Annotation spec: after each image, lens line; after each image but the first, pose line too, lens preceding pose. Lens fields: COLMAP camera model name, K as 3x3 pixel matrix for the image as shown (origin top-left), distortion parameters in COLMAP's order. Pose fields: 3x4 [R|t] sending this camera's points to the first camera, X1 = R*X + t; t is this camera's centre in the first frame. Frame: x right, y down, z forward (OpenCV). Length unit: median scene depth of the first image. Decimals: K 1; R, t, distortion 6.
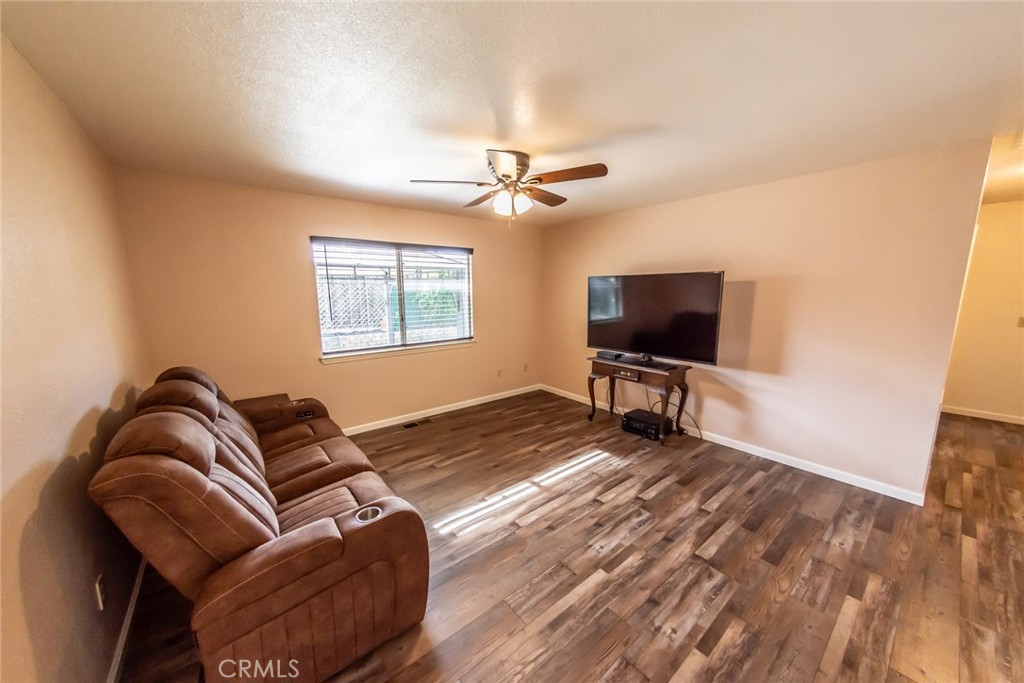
lens RADIAL K [[357.6, 0, 512.0], [0, 357.6, 341.5], [0, 0, 1]] dist [-0.000011, 0.000001]
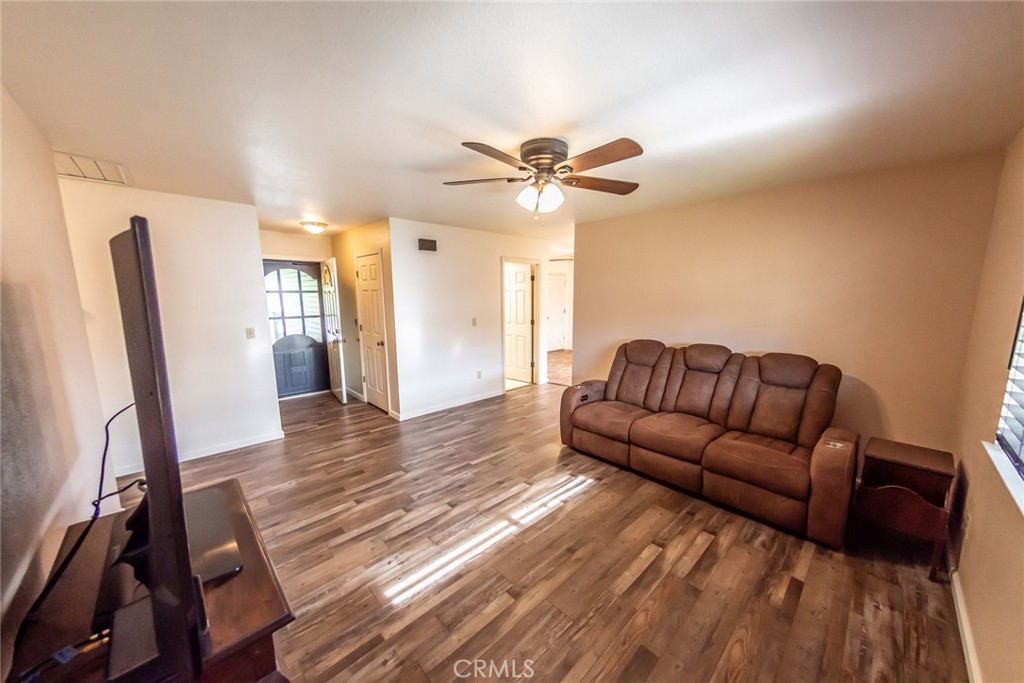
lens RADIAL K [[357.6, 0, 512.0], [0, 357.6, 341.5], [0, 0, 1]] dist [-0.000011, 0.000001]
pose [[-0.996691, 0.023627, -0.077777, 0.133145], [0.001303, 0.961347, 0.275335, -0.266979], [0.081276, 0.274323, -0.958197, 1.790556]]
